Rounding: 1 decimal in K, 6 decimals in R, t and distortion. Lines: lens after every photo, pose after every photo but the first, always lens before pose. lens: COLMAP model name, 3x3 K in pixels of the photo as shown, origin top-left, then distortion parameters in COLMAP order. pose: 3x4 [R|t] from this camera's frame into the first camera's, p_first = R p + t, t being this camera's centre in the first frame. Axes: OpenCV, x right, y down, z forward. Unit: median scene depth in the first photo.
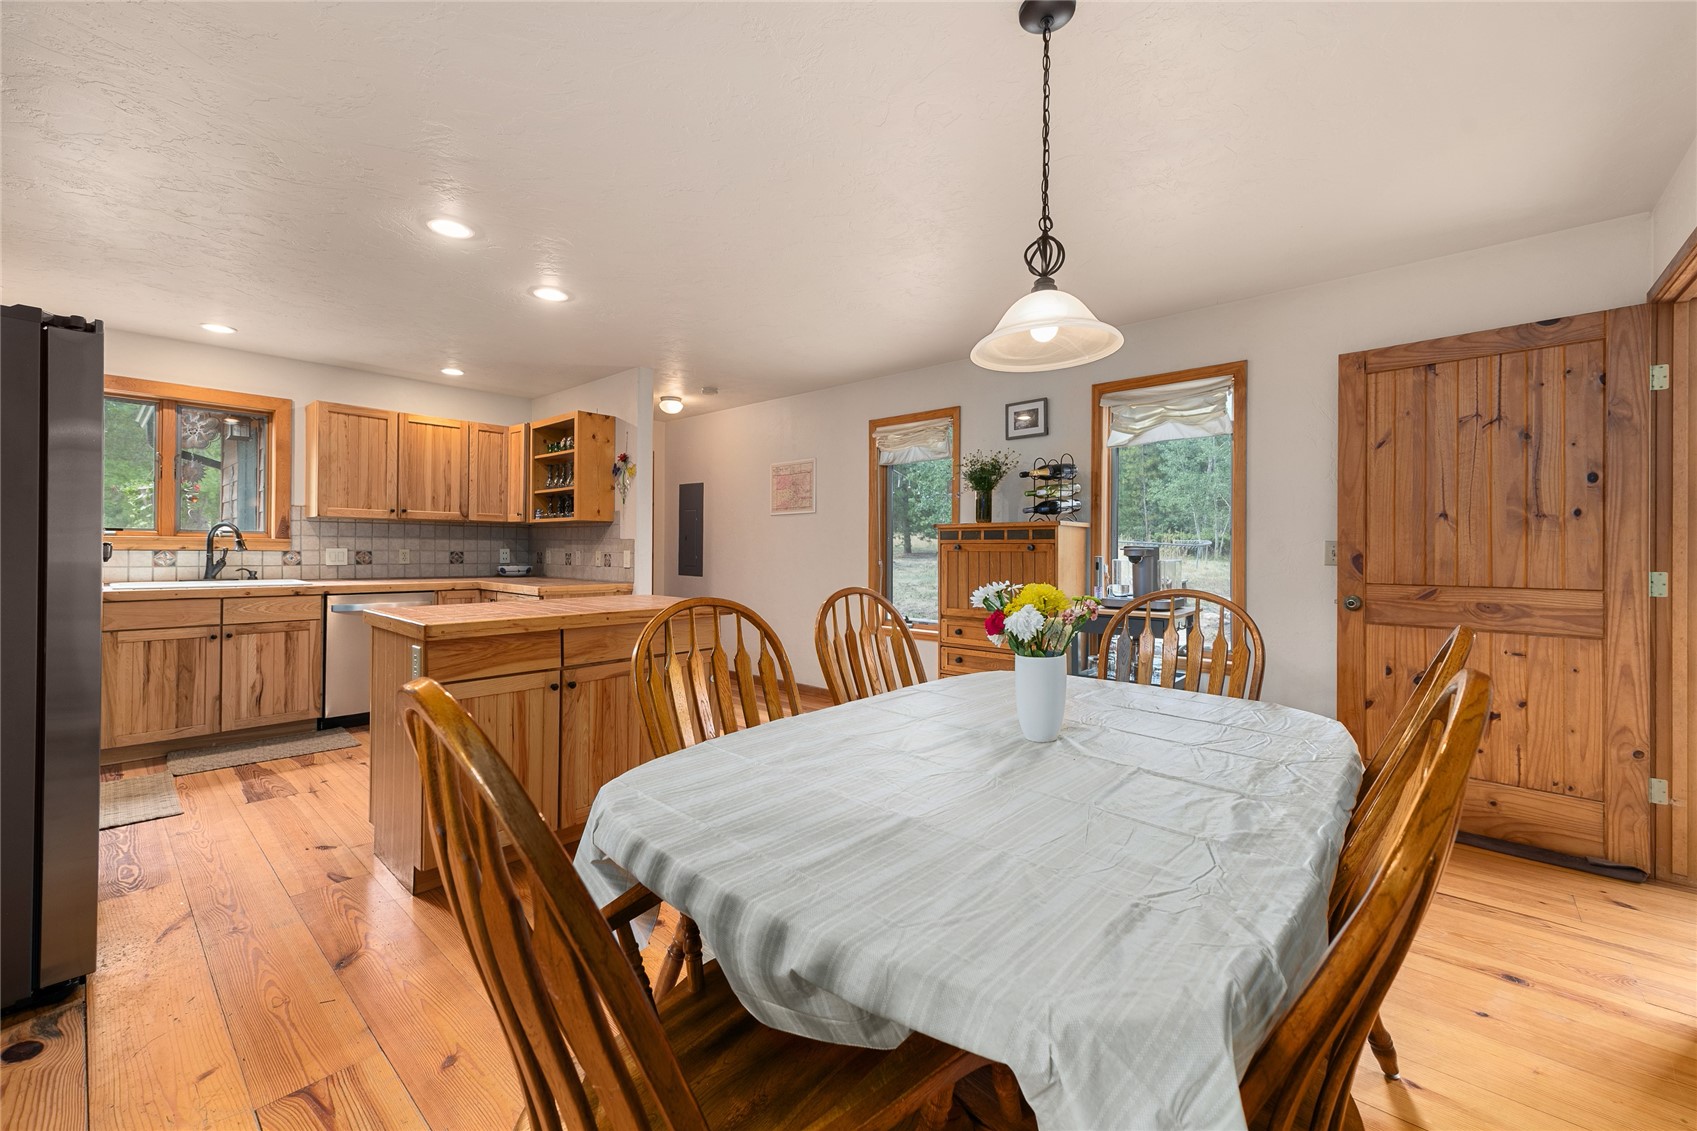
lens RADIAL K [[688.5, 0, 853.4], [0, 688.5, 551.3], [0, 0, 1]] dist [0.013356, -0.000619]
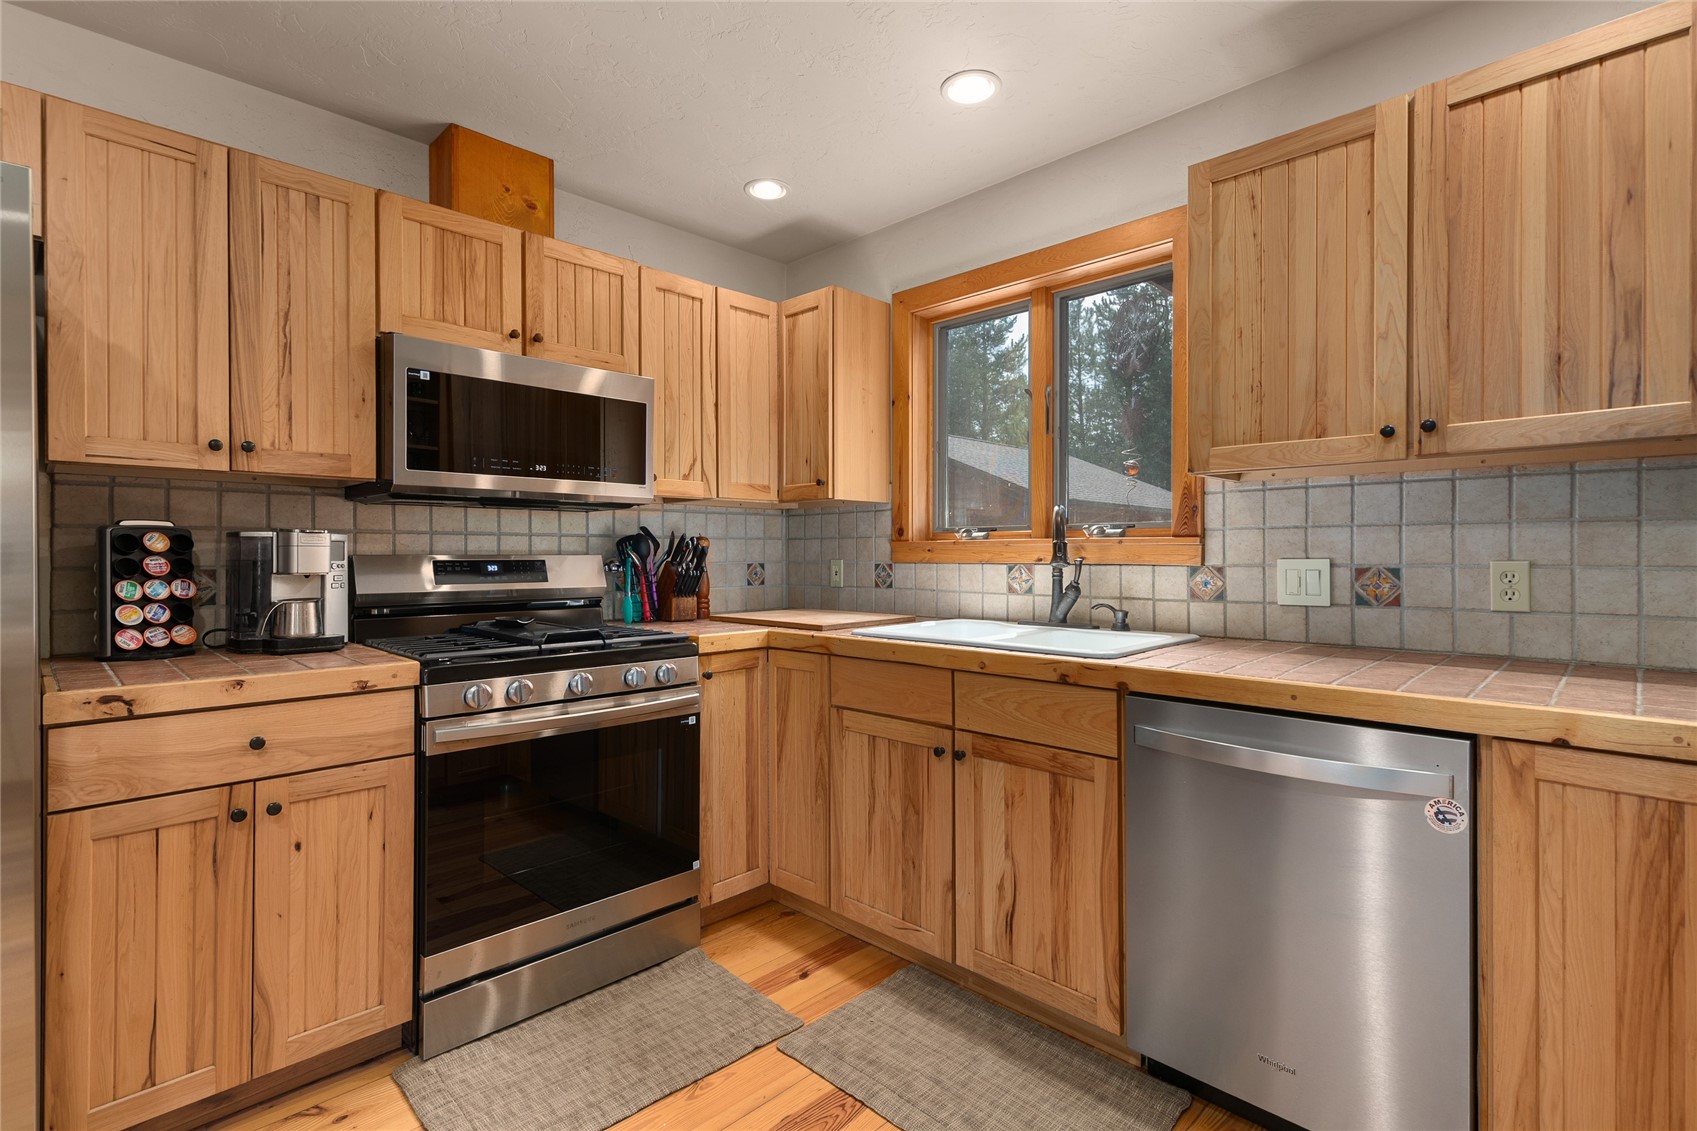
lens RADIAL K [[808.0, 0, 847.3], [0, 808.0, 555.1], [0, 0, 1]] dist [0.024414, -0.011737]
pose [[-0.051740, -0.007259, -0.998634, -0.328610], [-0.000201, 0.999974, -0.007258, -0.003454], [0.998661, -0.000175, -0.051740, 0.845908]]
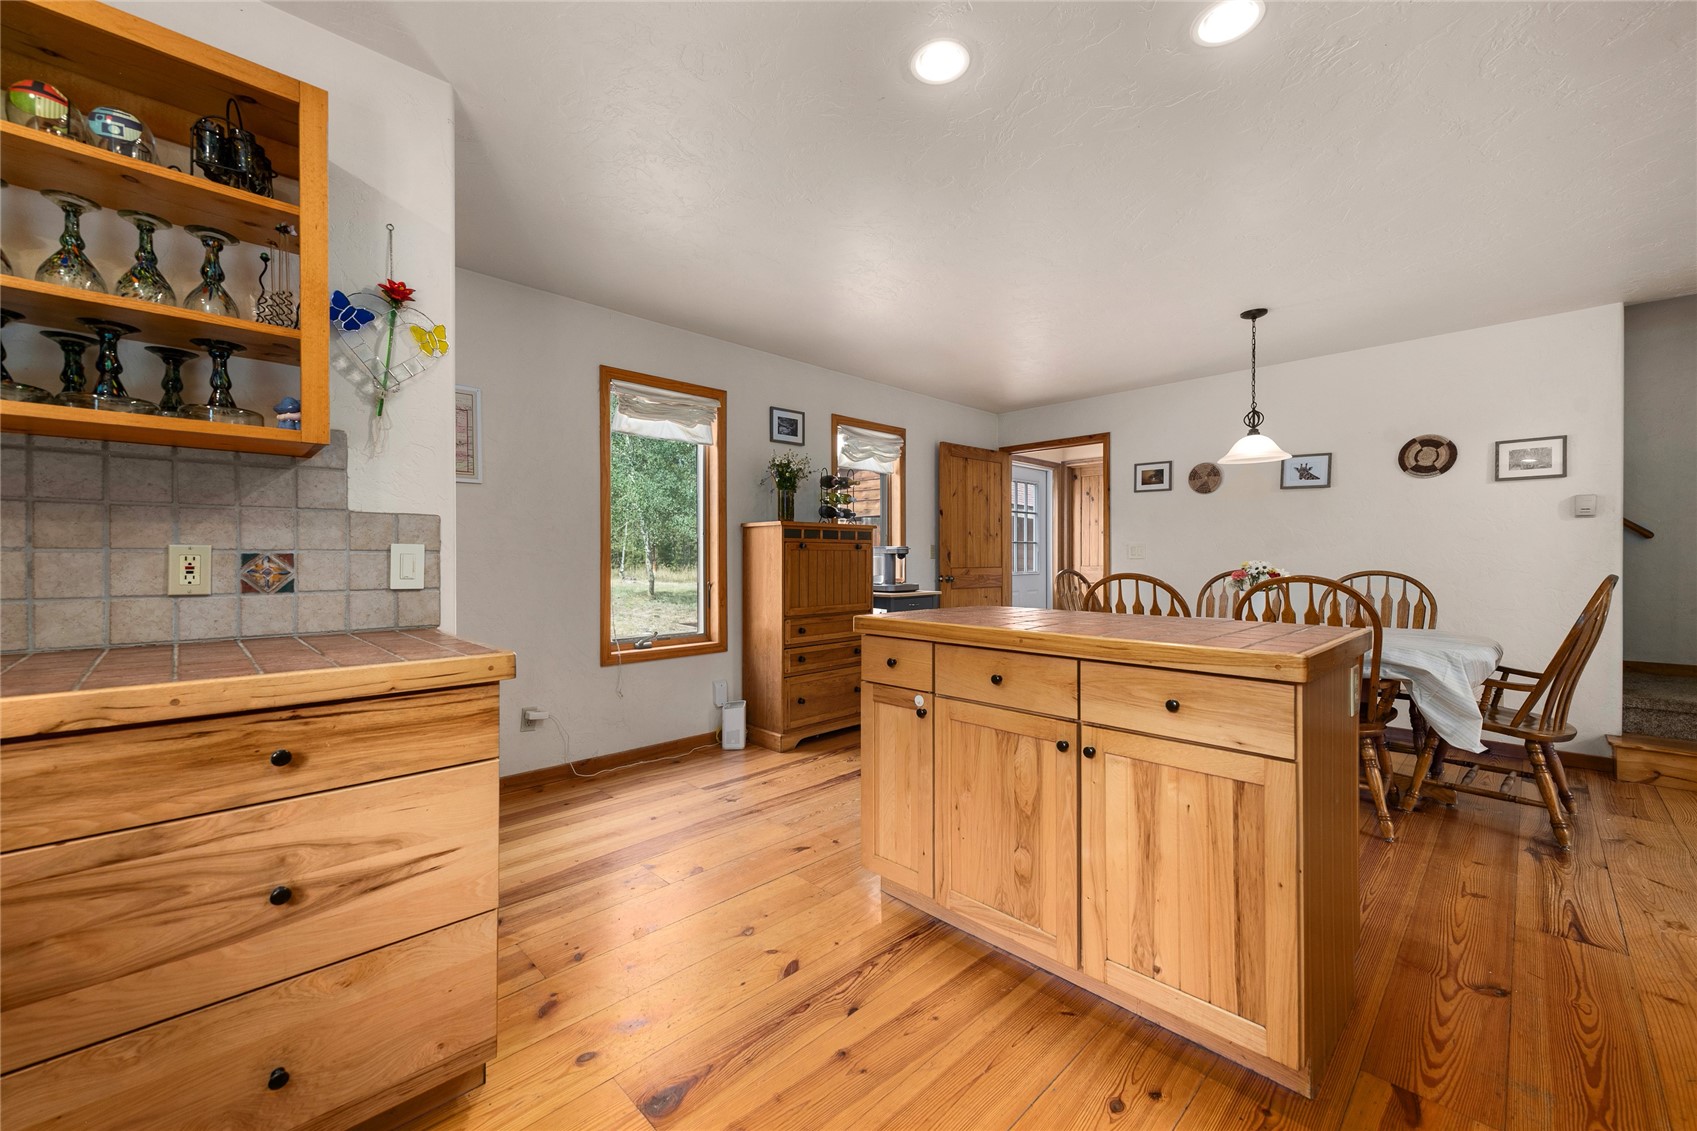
lens RADIAL K [[670.4, 0, 852.0], [0, 670.4, 558.7], [0, 0, 1]] dist [0.014919, -0.003548]
pose [[0.056869, -0.007393, 0.998354, -0.734176], [0.002984, 0.999969, 0.007235, 0.005641], [-0.998377, 0.002568, 0.056889, 0.790940]]
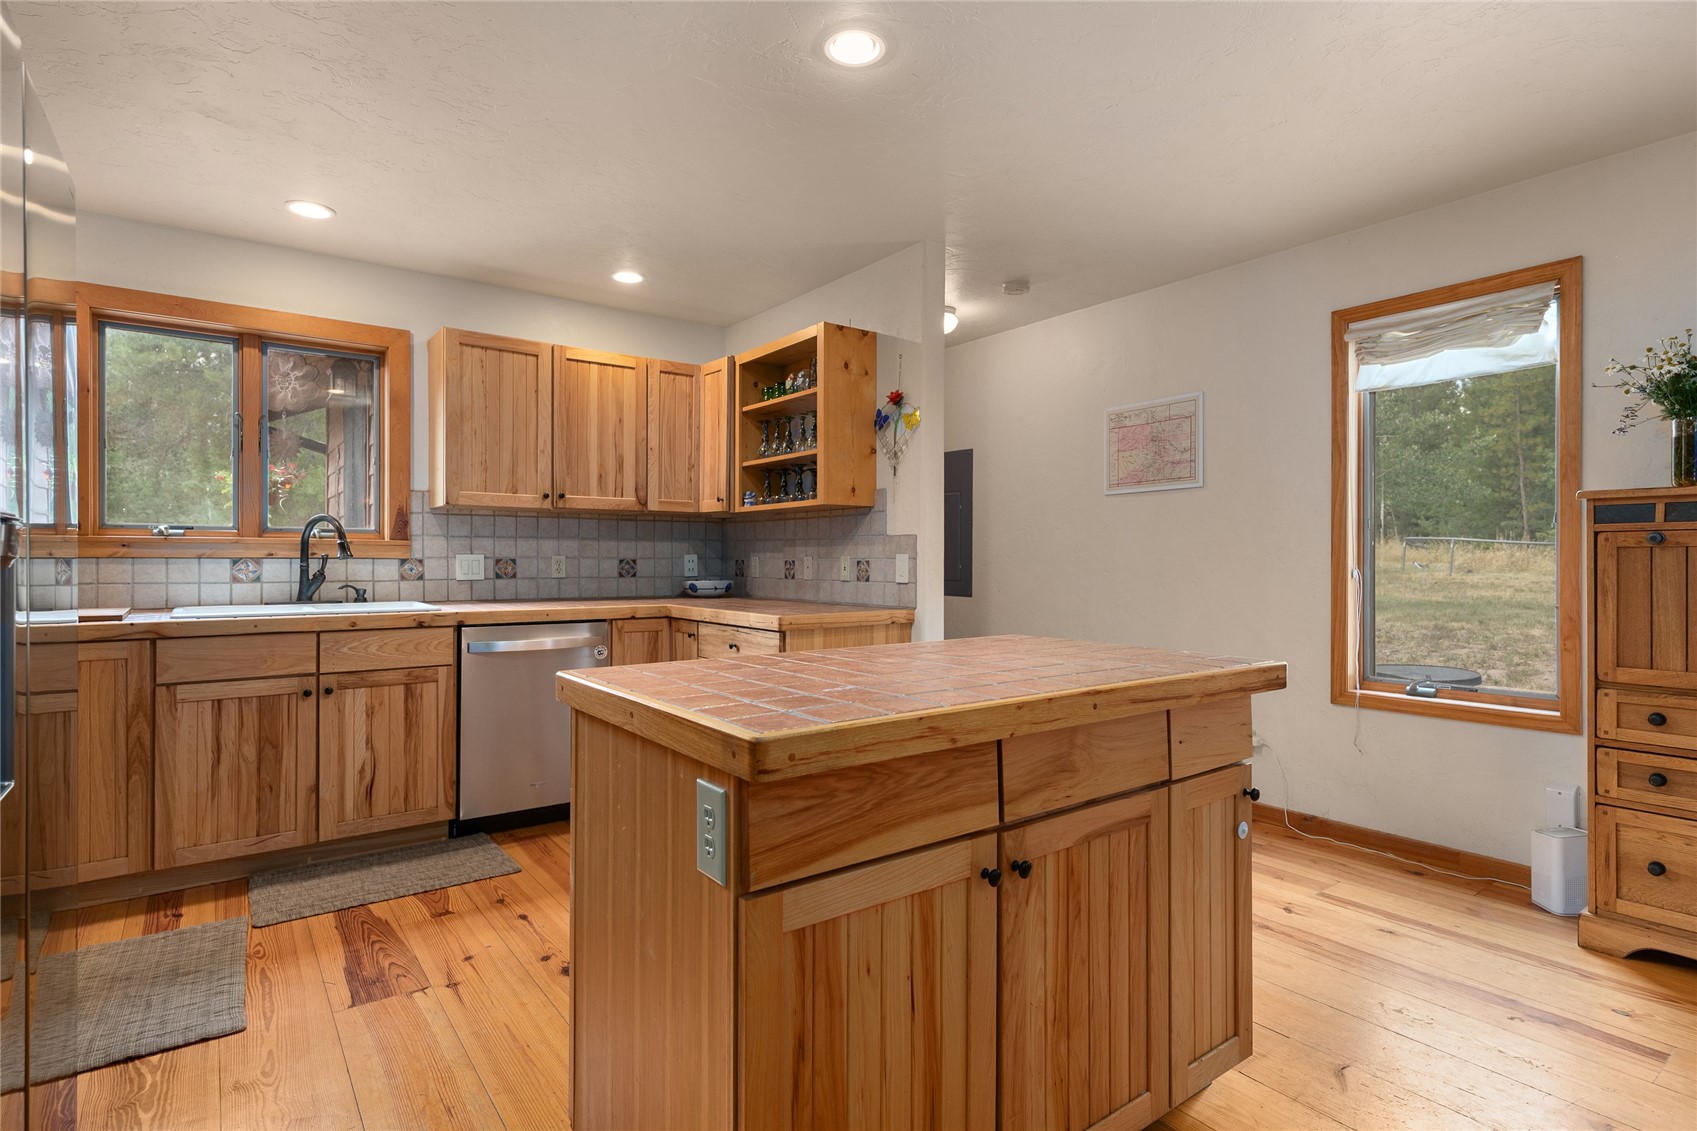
lens RADIAL K [[867.8, 0, 856.0], [0, 867.8, 563.6], [0, 0, 1]] dist [0.020658, -0.000401]
pose [[0.979781, -0.006512, -0.199967, -0.234074], [0.006845, 0.999976, 0.000976, 0.006625], [0.199956, -0.002325, 0.979802, 0.277716]]
